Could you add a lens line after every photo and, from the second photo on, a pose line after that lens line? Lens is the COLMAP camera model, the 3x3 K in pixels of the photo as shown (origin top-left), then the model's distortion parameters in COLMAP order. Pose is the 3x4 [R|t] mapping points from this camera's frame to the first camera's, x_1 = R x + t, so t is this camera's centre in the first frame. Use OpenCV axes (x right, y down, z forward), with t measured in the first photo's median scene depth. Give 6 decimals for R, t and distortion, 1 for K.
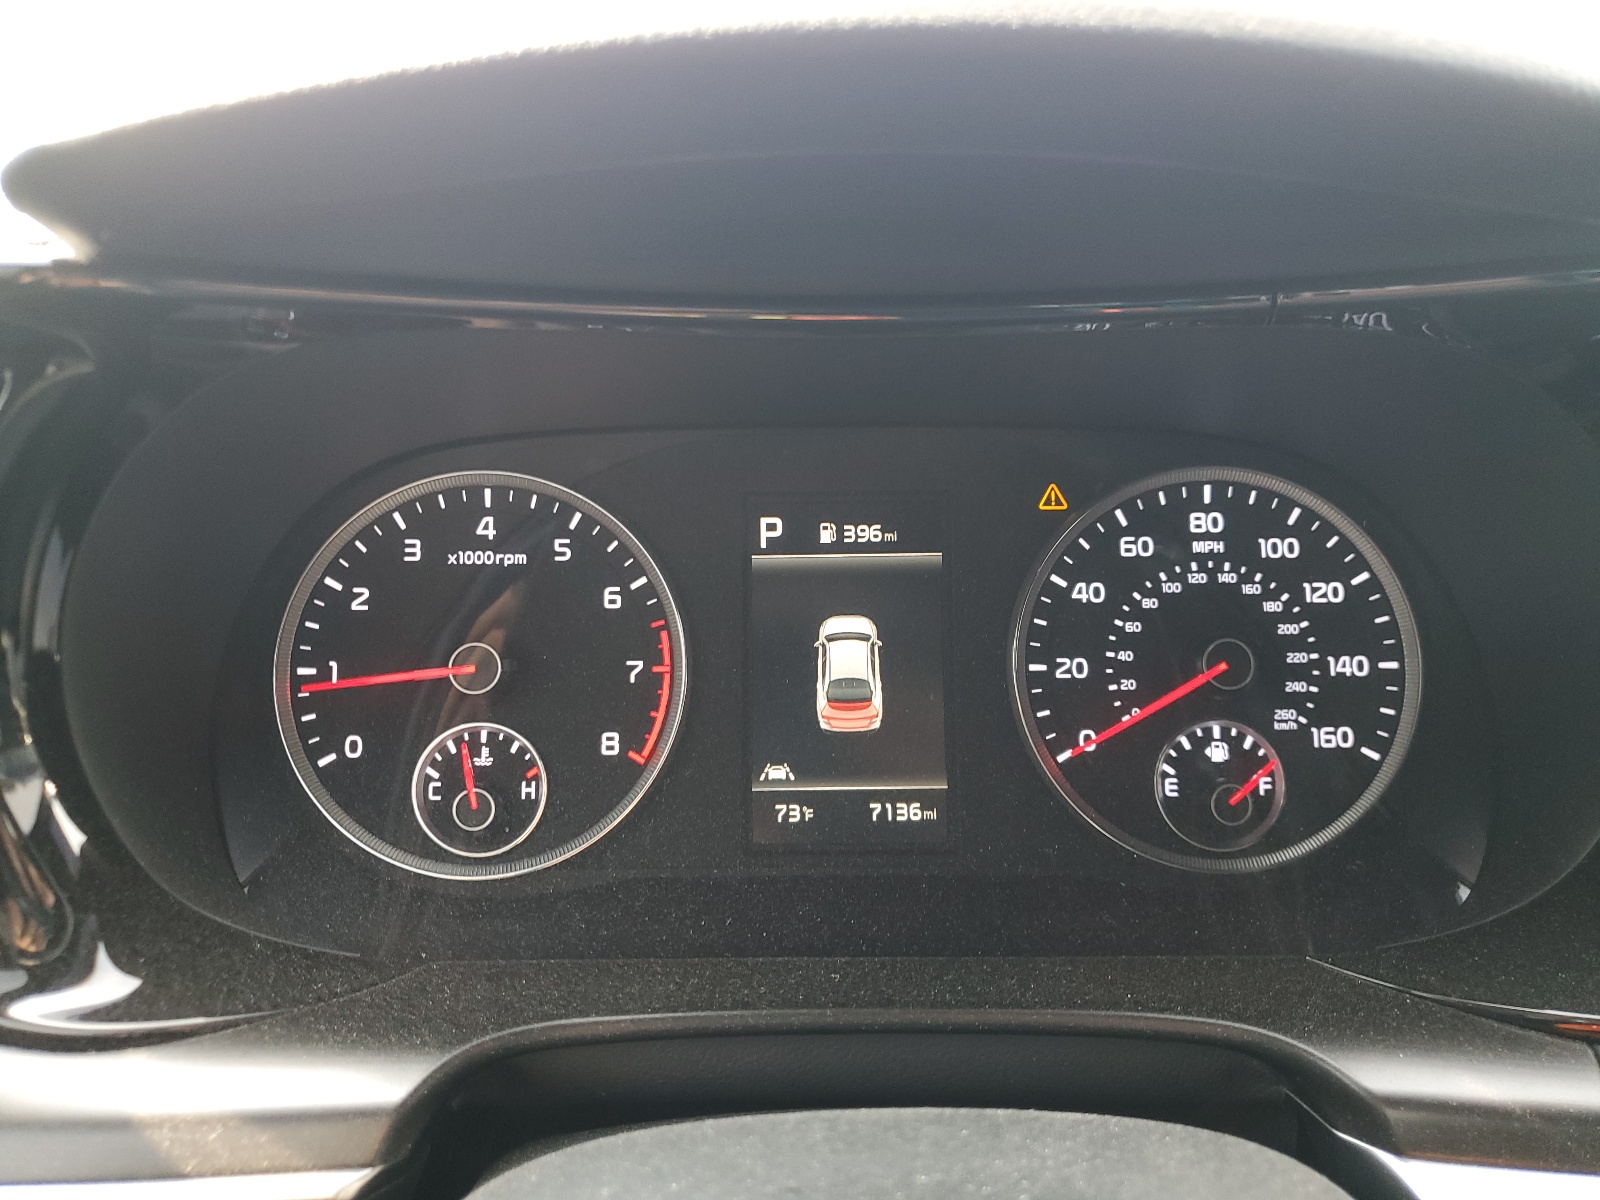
lens RADIAL K [[1531.4, 0, 798.8], [0, 1531.4, 599.5], [0, 0, 1]] dist [0.008079, 0.000000]
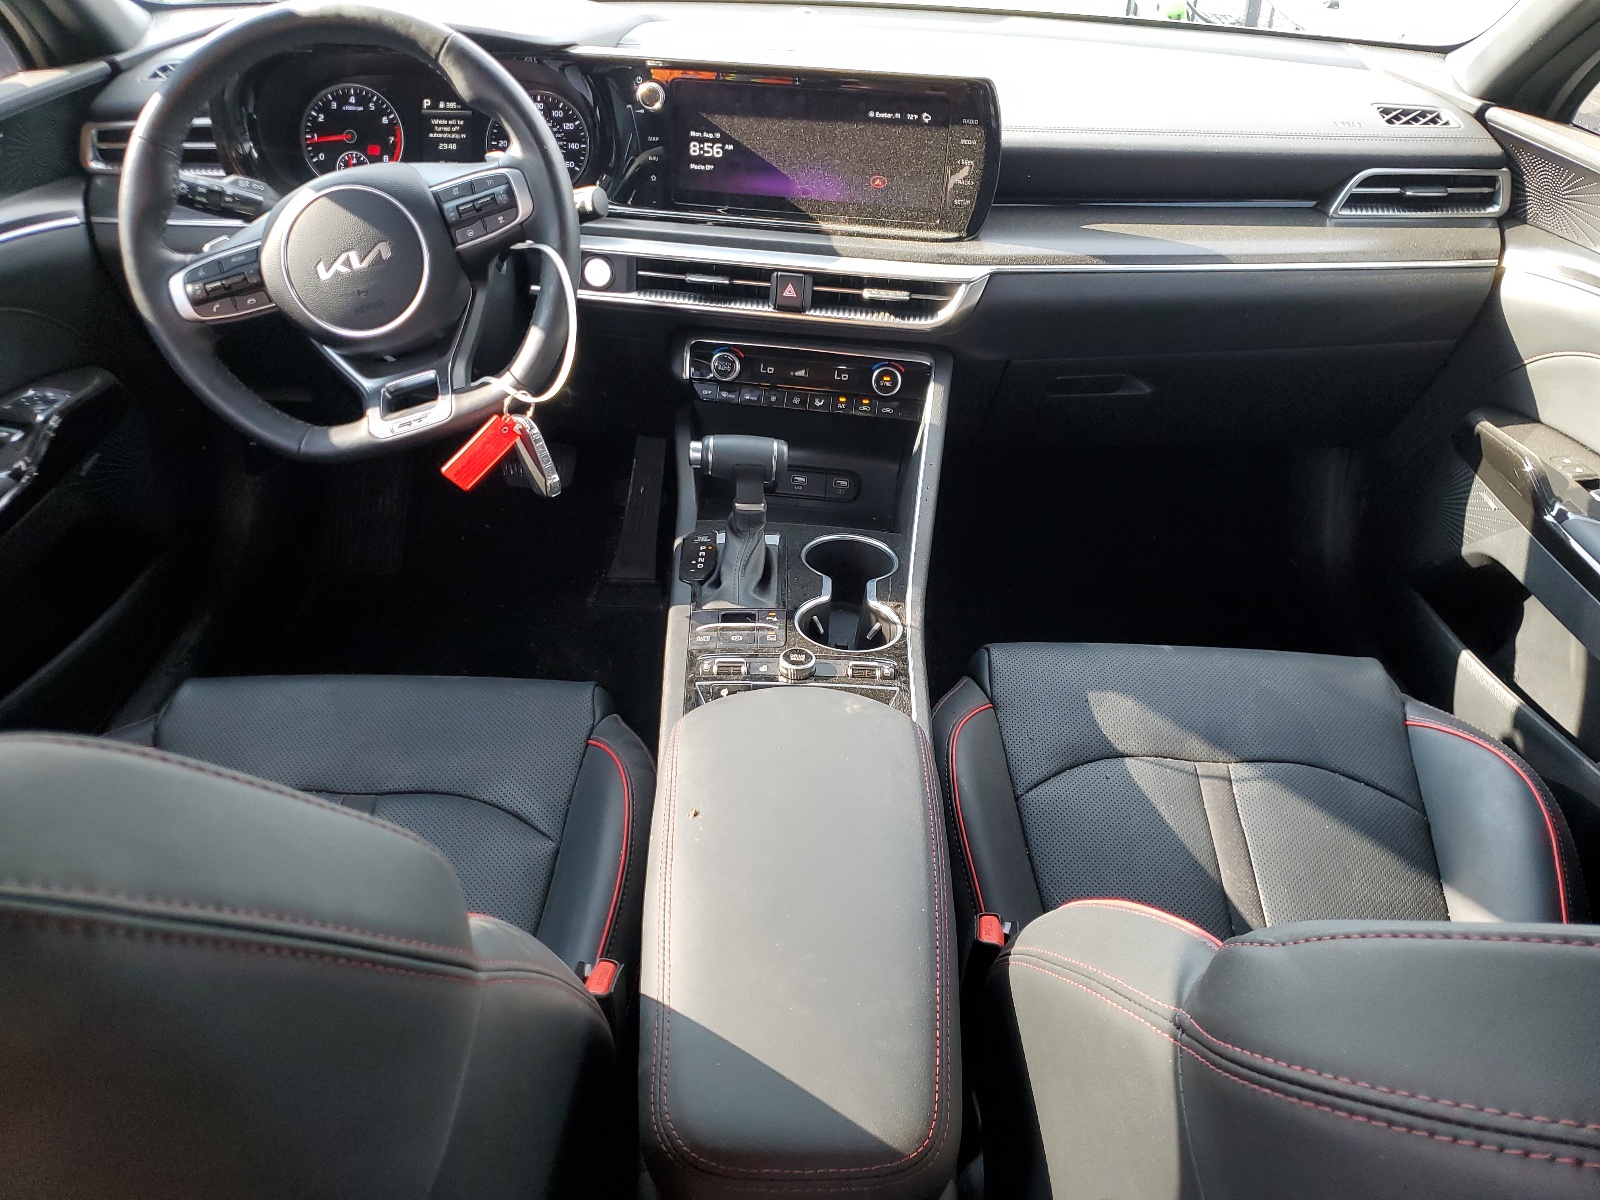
lens RADIAL K [[1211.1, 0, 802.0], [0, 1211.1, 598.8], [0, 0, 1]] dist [-0.005157, -0.001526]
pose [[0.999258, 0.037363, 0.009371, 0.960345], [-0.038475, 0.956250, 0.290010, 0.231964], [0.001875, -0.290156, 0.956978, -2.316261]]
